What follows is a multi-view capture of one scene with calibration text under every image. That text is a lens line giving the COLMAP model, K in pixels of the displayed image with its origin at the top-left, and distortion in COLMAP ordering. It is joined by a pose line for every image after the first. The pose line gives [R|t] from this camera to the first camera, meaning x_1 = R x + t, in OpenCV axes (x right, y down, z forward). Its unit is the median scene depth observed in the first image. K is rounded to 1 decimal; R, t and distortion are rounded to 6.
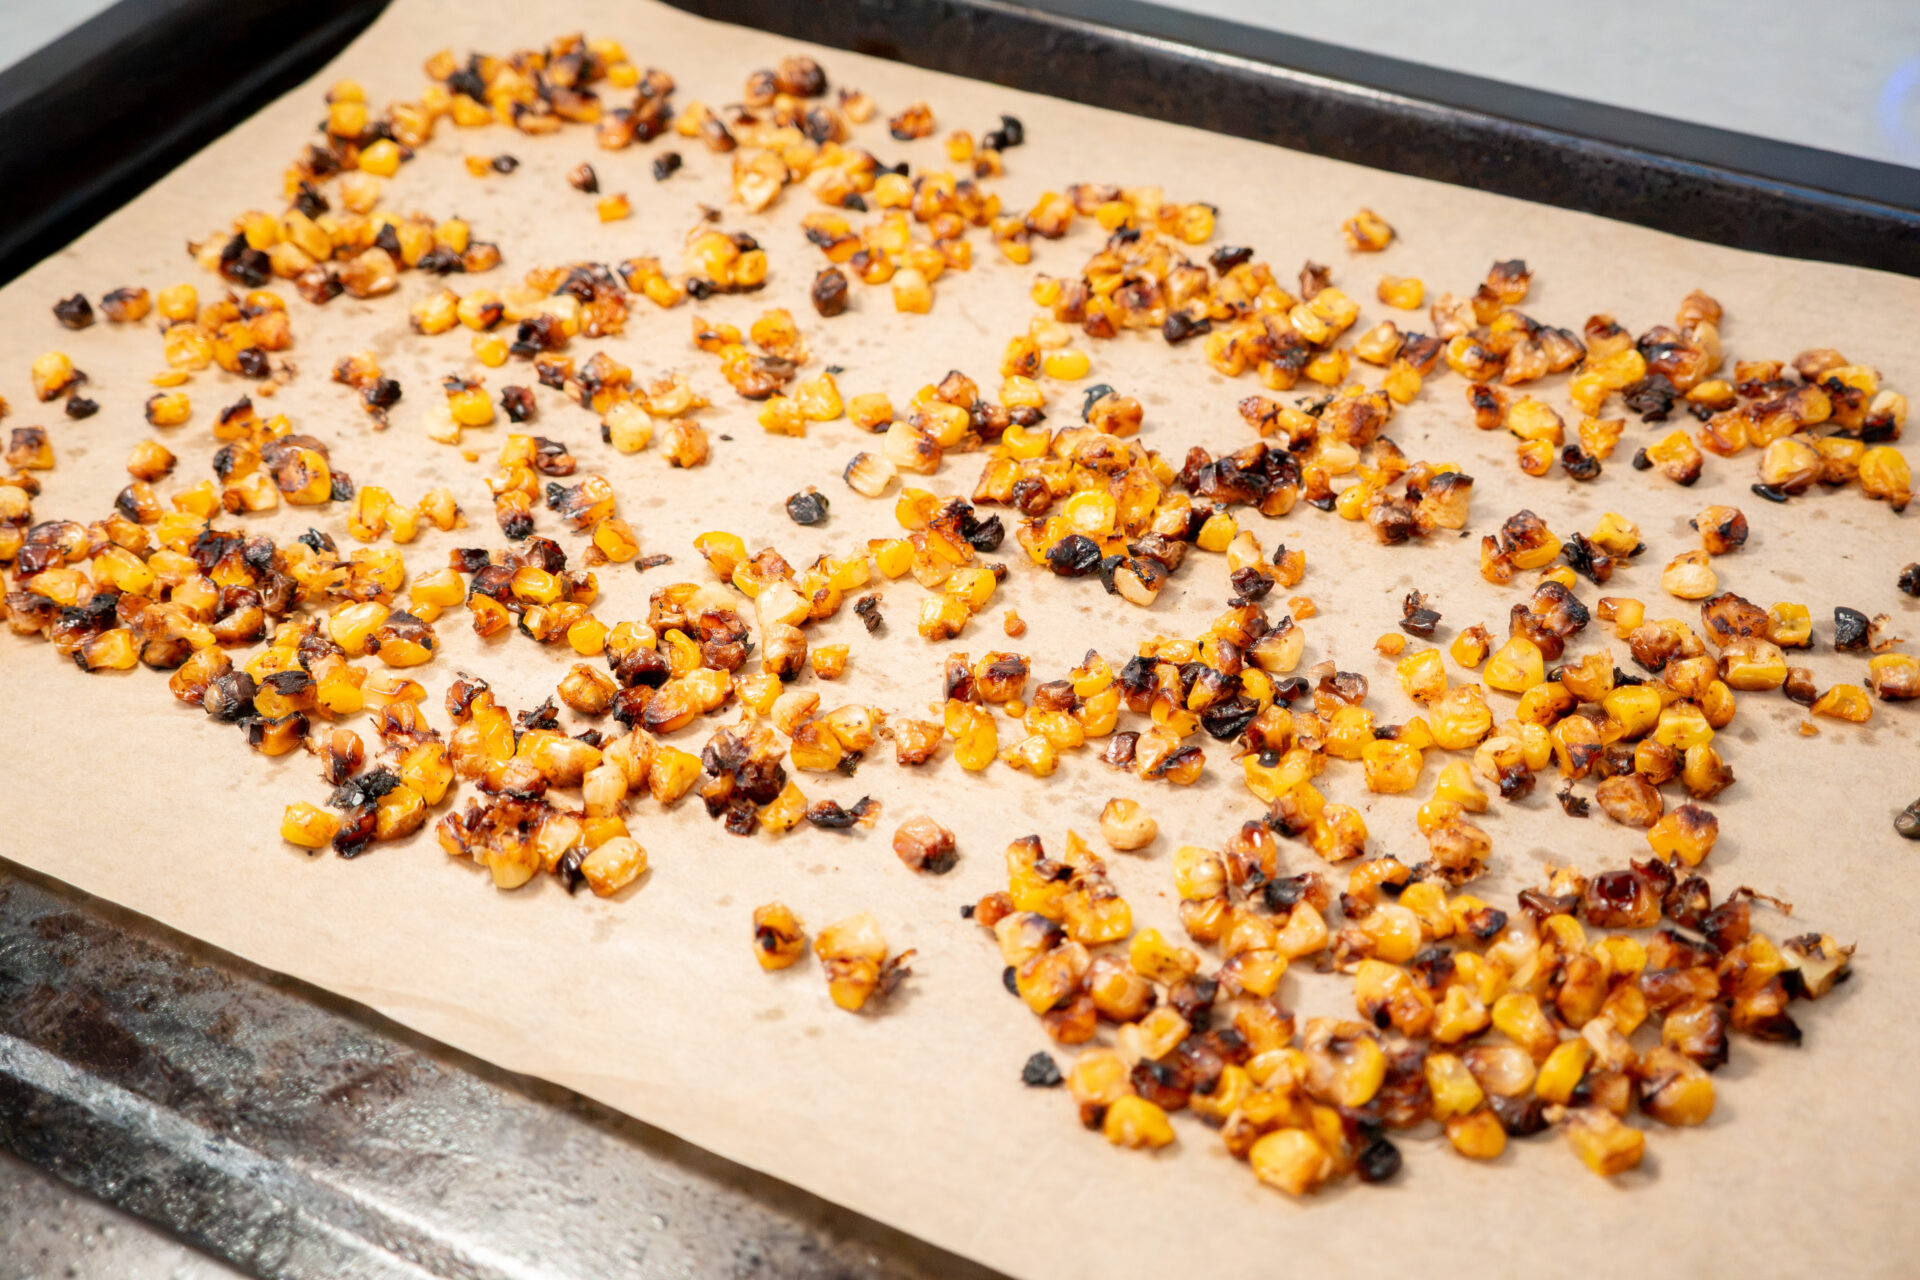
lens RADIAL K [[2323.2, 0, 960.0], [0, 2323.2, 640.0], [0, 0, 1]] dist [0.015693, 0.021212]
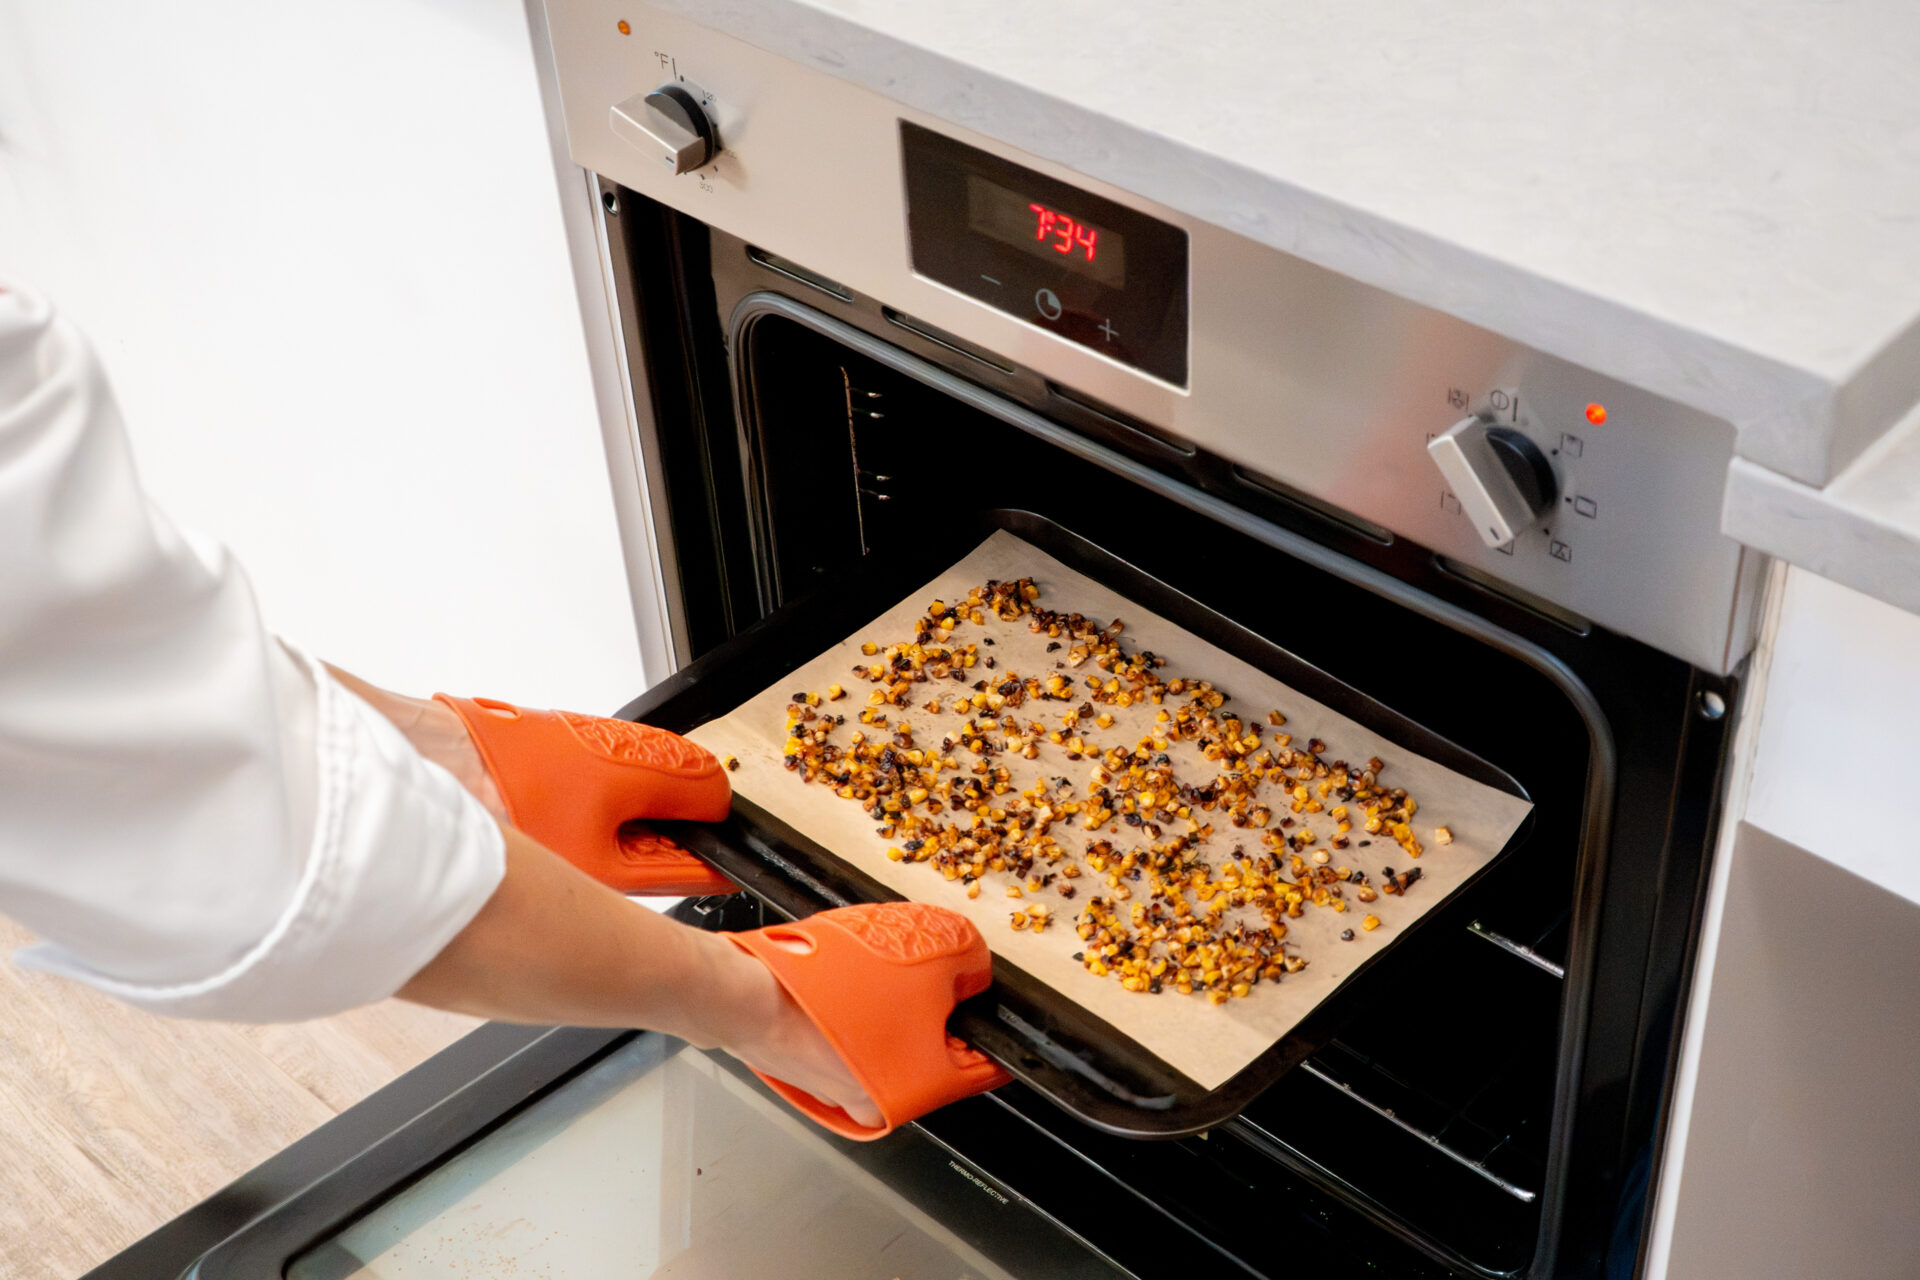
lens RADIAL K [[2323.2, 0, 960.0], [0, 2323.2, 640.0], [0, 0, 1]] dist [0.015693, 0.021212]
pose [[0.963392, 0.157905, -0.216662, 0.474175], [-0.168642, 0.985162, -0.031878, -0.127857], [0.208414, 0.067250, 0.975726, -2.206361]]
